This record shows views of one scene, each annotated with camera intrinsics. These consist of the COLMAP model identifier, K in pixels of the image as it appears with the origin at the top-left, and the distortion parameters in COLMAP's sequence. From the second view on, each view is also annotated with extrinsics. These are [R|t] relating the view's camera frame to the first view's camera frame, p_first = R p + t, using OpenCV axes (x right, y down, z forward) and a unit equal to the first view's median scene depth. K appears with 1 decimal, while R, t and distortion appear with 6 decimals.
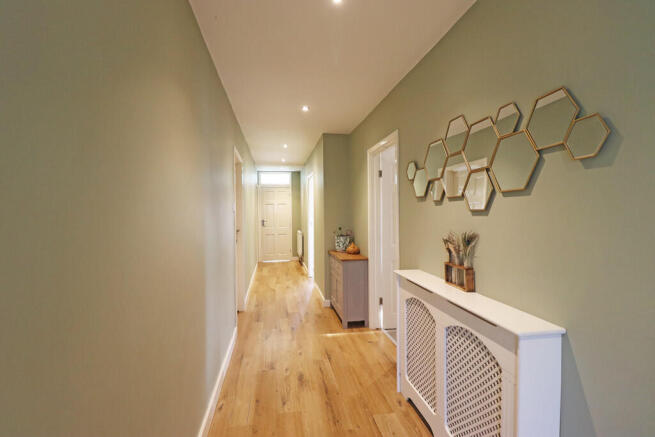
lens RADIAL K [[301.9, 0, 331.2], [0, 301.9, 213.5], [0, 0, 1]] dist [0.001441, -0.011866]
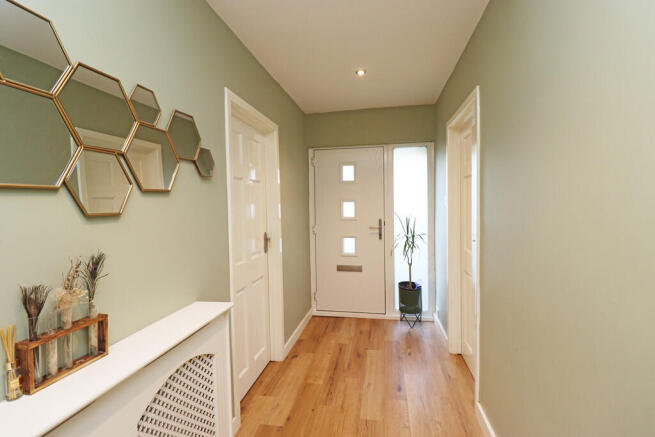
lens RADIAL K [[301.9, 0, 331.2], [0, 301.9, 213.5], [0, 0, 1]] dist [0.001441, -0.011866]
pose [[-0.932859, 0.004240, 0.360218, -0.219202], [0.017993, 0.999231, 0.034835, -0.040643], [-0.359793, 0.038977, -0.932218, 1.605036]]
